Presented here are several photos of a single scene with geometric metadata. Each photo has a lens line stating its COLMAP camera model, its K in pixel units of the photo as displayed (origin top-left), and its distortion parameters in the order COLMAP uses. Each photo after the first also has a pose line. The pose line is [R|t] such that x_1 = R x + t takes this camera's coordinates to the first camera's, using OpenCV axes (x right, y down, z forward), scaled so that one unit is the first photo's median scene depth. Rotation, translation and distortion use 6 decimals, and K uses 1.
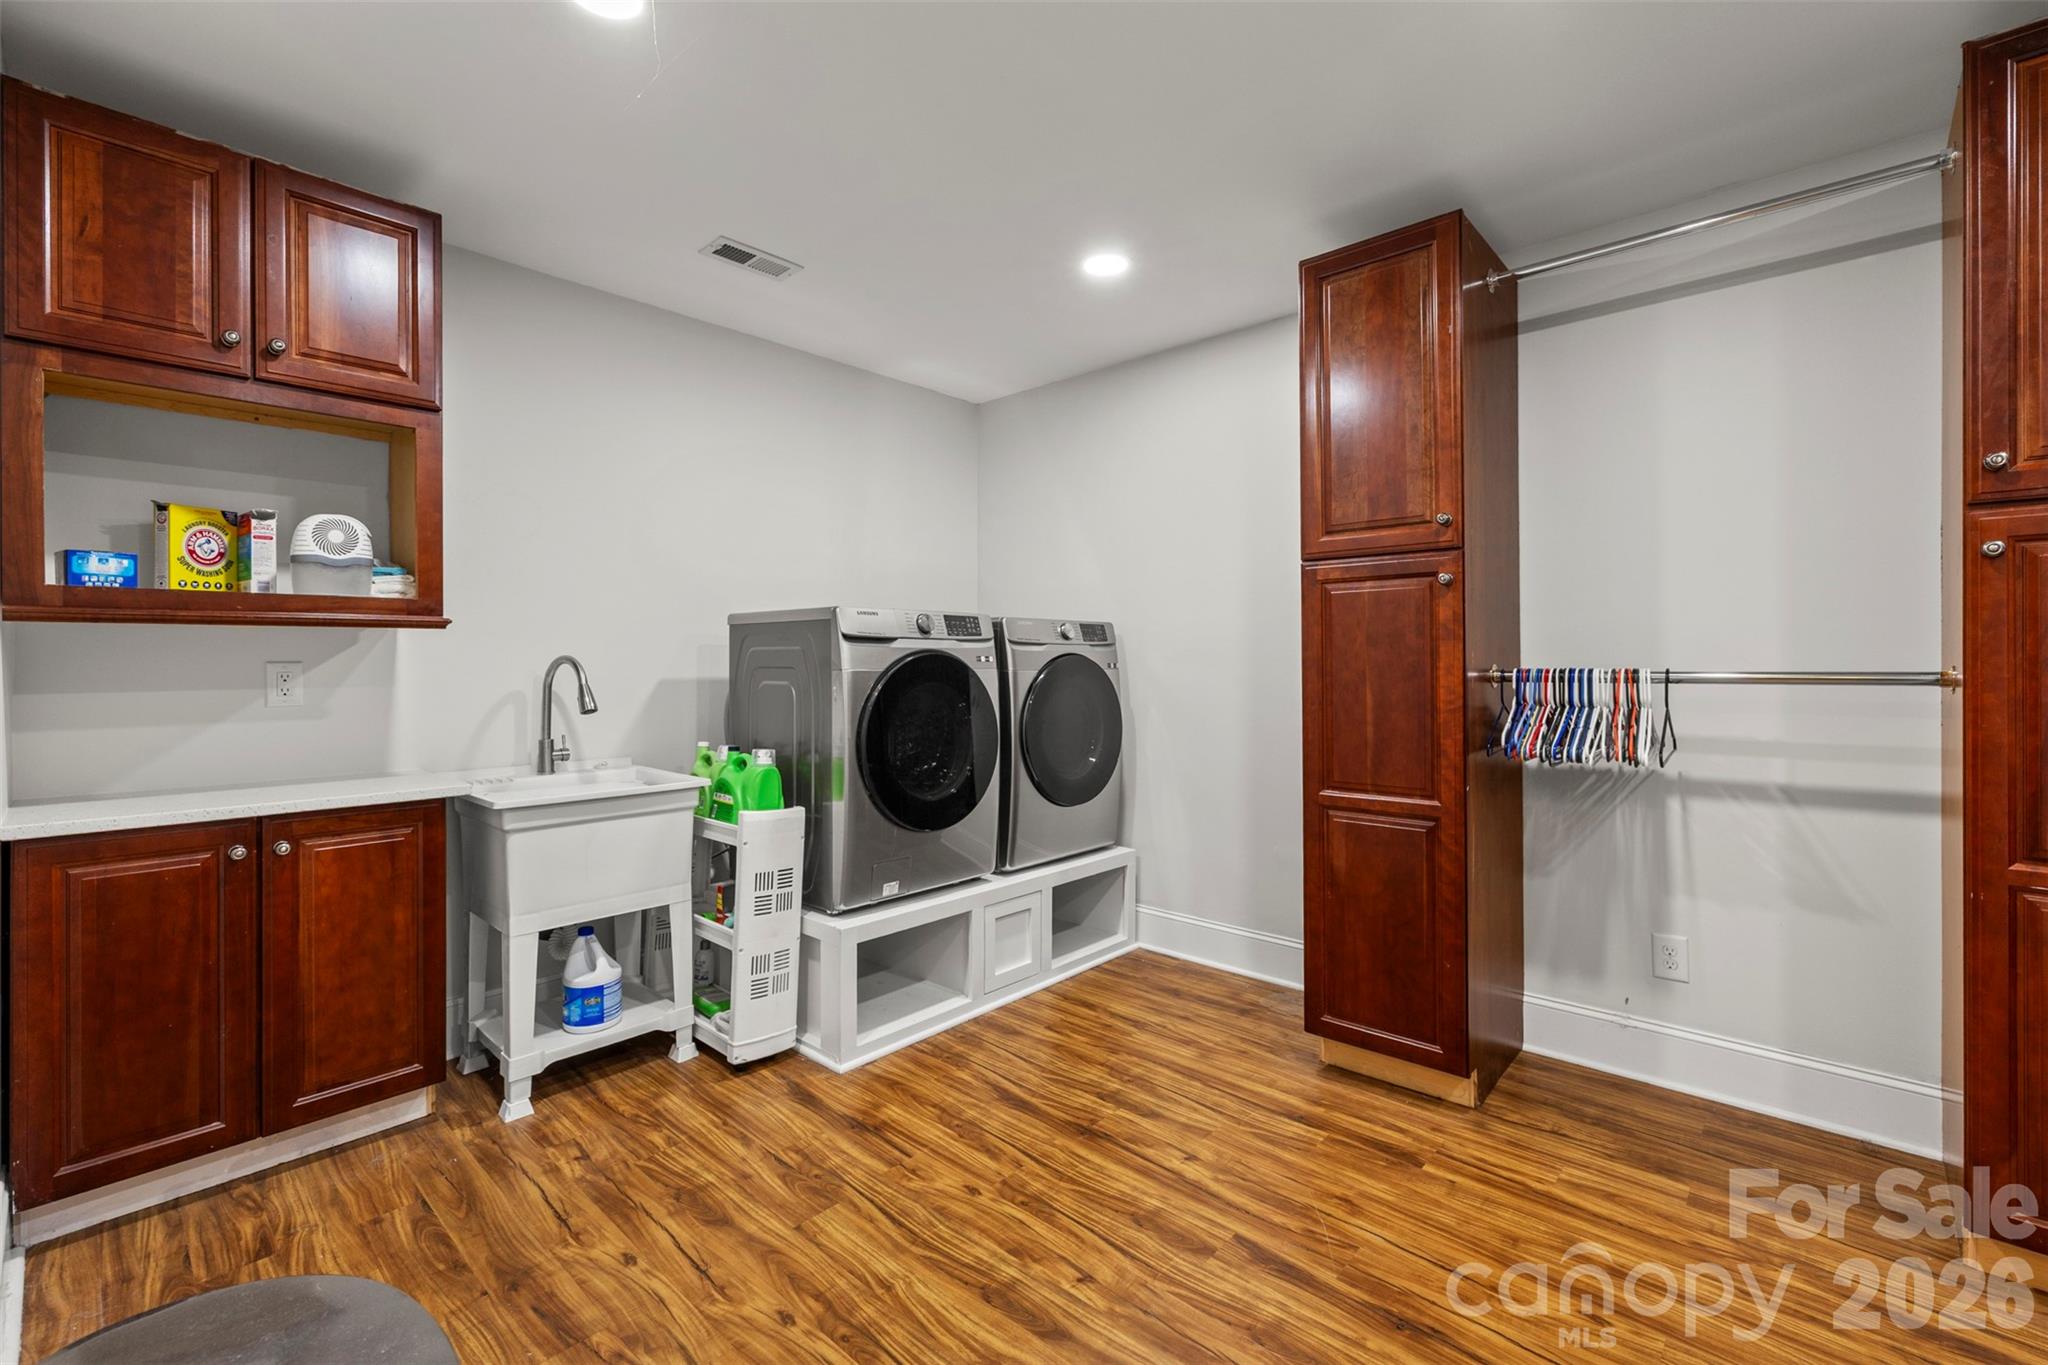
lens RADIAL K [[867.8, 0, 1032.8], [0, 867.8, 655.7], [0, 0, 1]] dist [-0.003256, -0.000999]
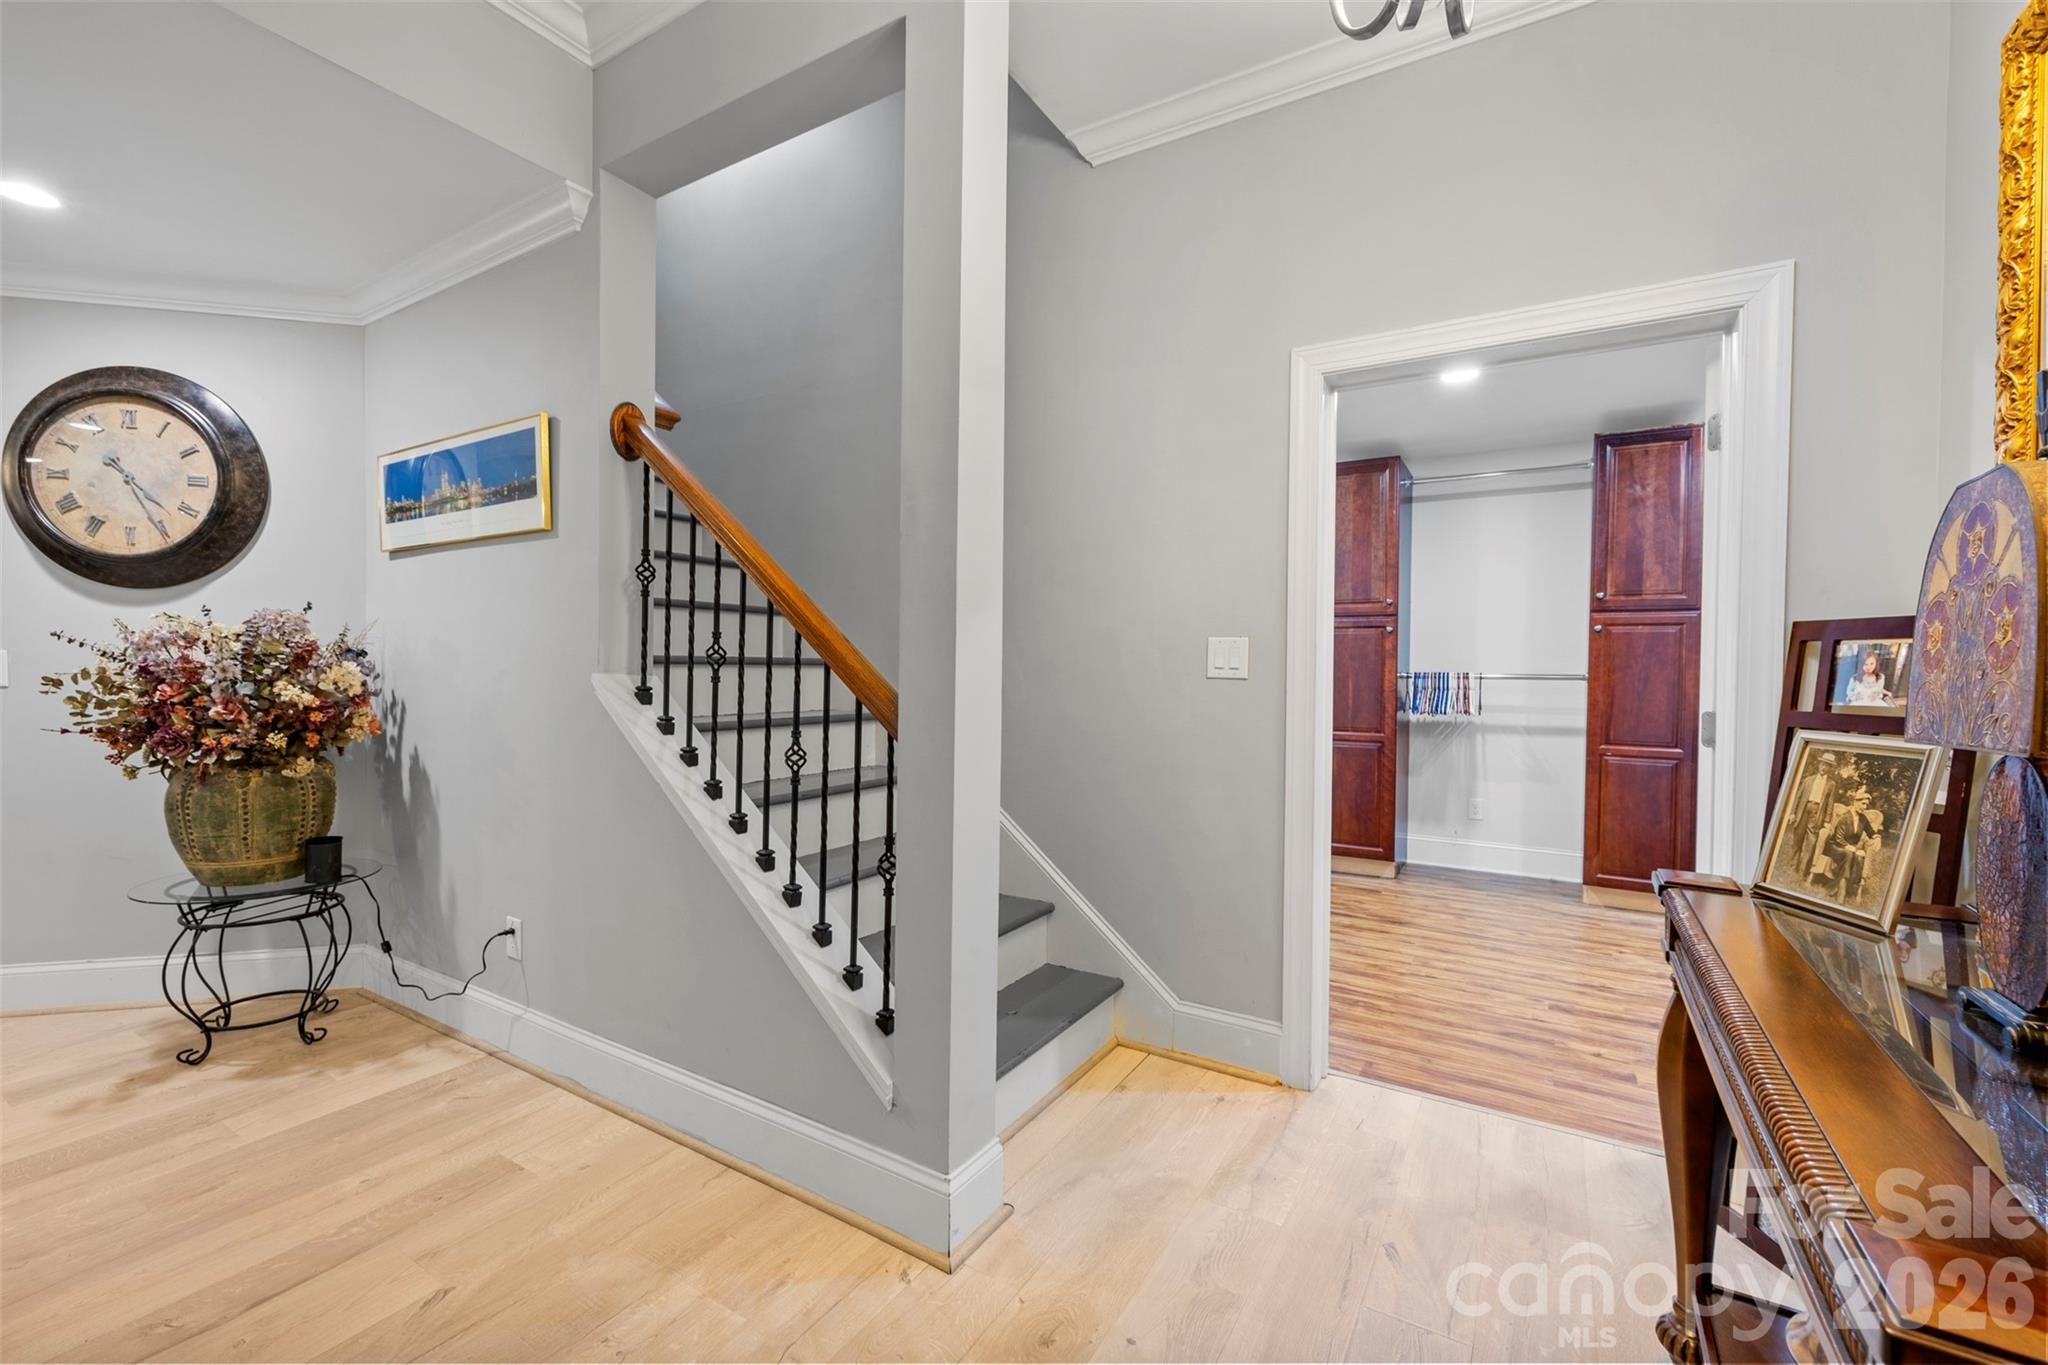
lens RADIAL K [[867.8, 0, 1015.5], [0, 867.8, 677.2], [0, 0, 1]] dist [-0.003256, -0.000999]
pose [[0.981024, 0.009314, 0.193660, -0.834077], [-0.013429, 0.999711, 0.019946, -0.001619], [-0.193418, -0.022168, 0.980866, -0.912528]]
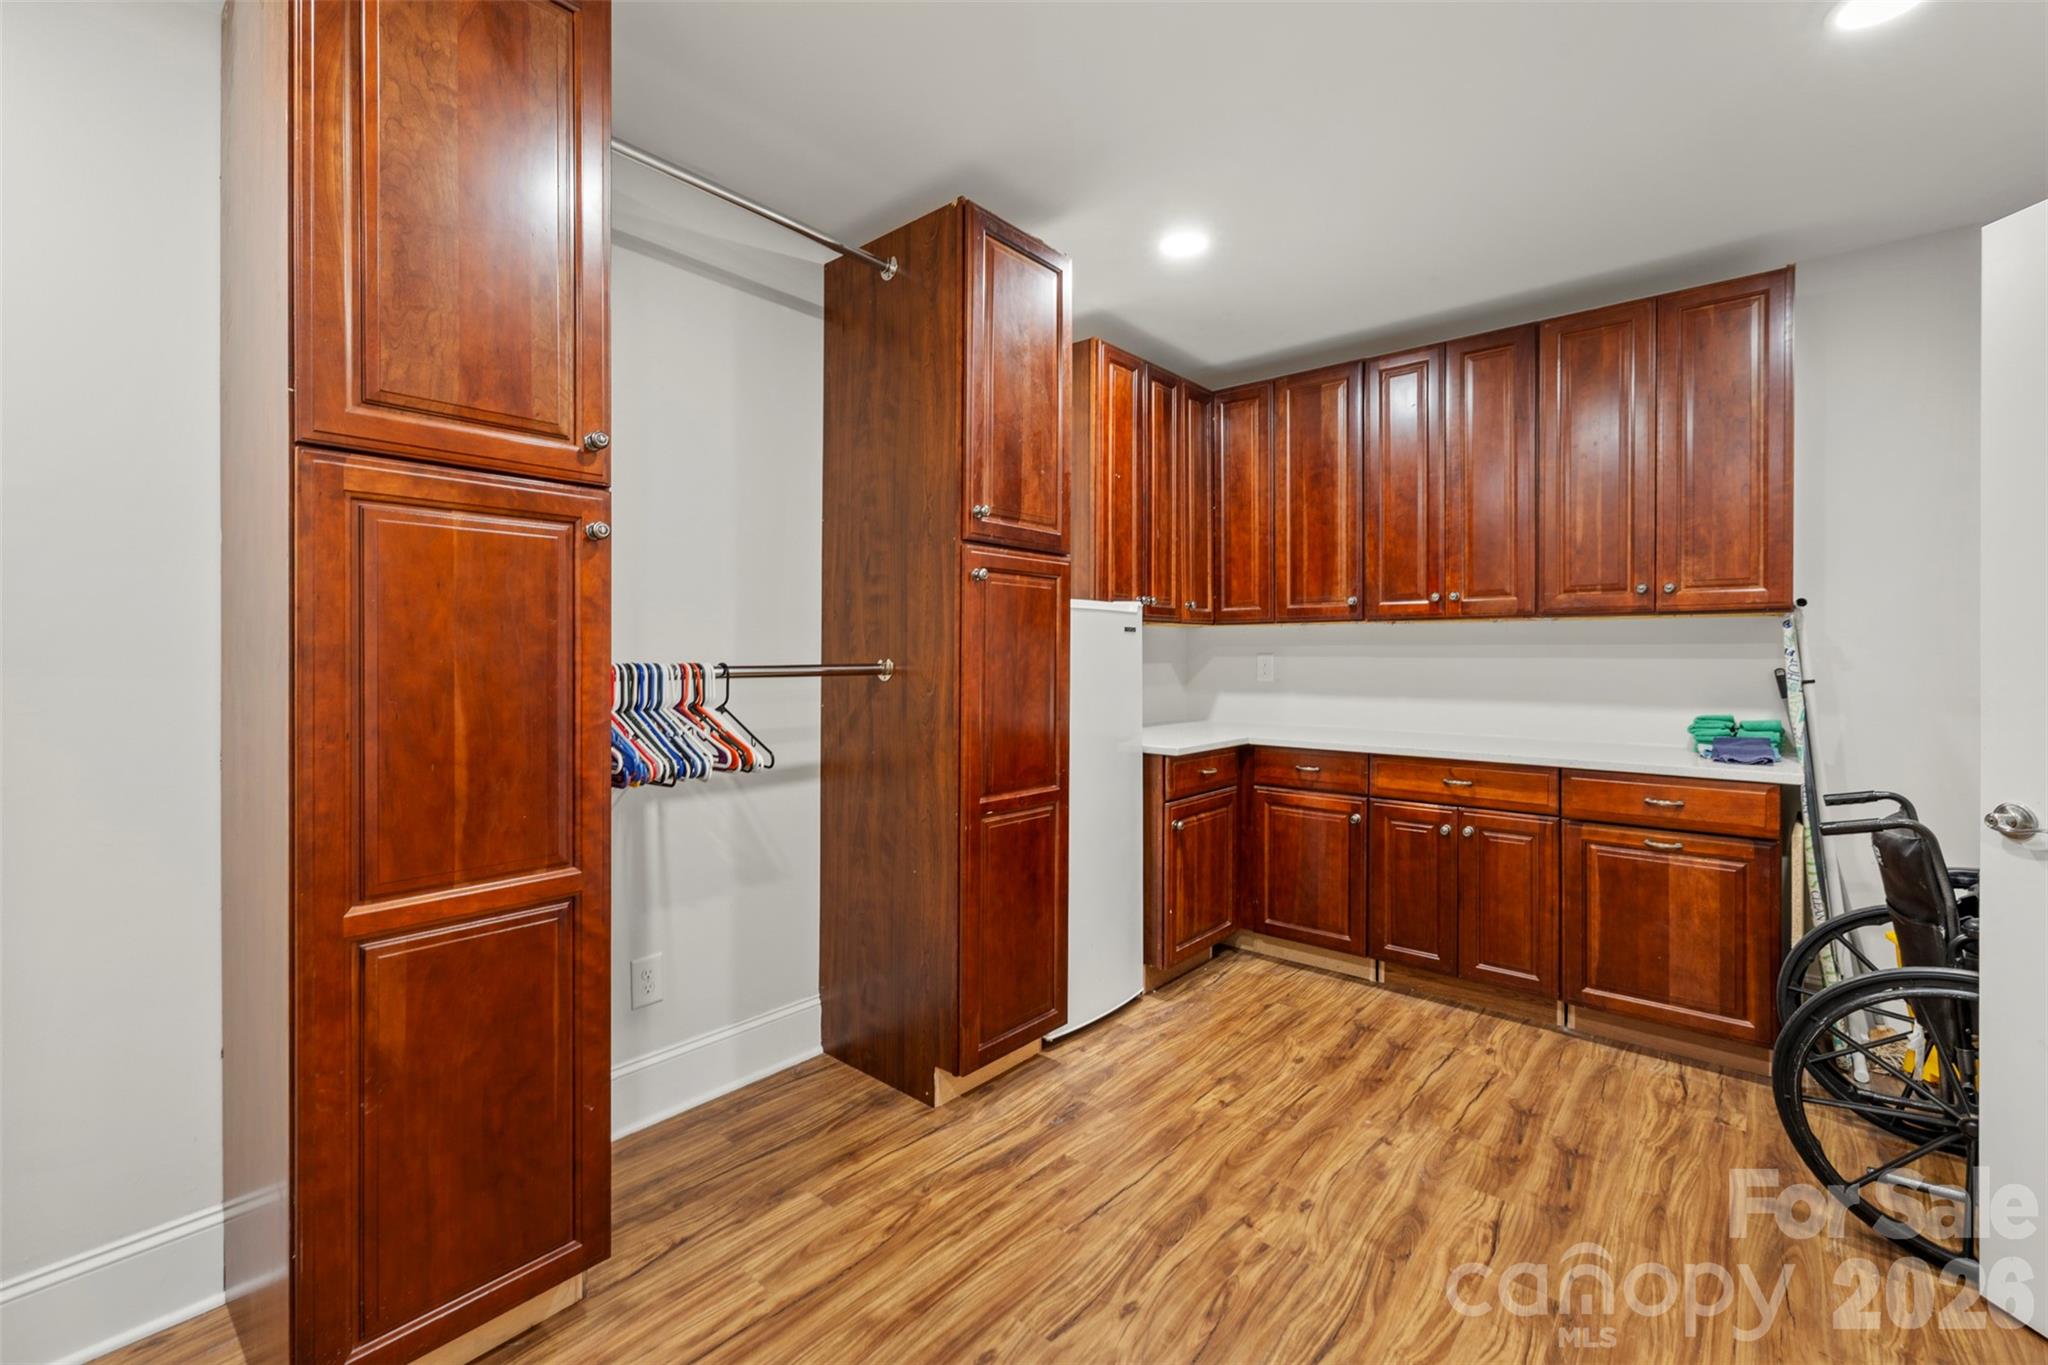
lens RADIAL K [[867.8, 0, 1002.3], [0, 867.8, 654.9], [0, 0, 1]] dist [-0.003256, -0.000999]
pose [[-0.024654, 0.003583, 0.999690, -0.196744], [-0.005116, 0.999980, -0.003710, 0.008137], [-0.999683, -0.005206, -0.024635, 0.697208]]
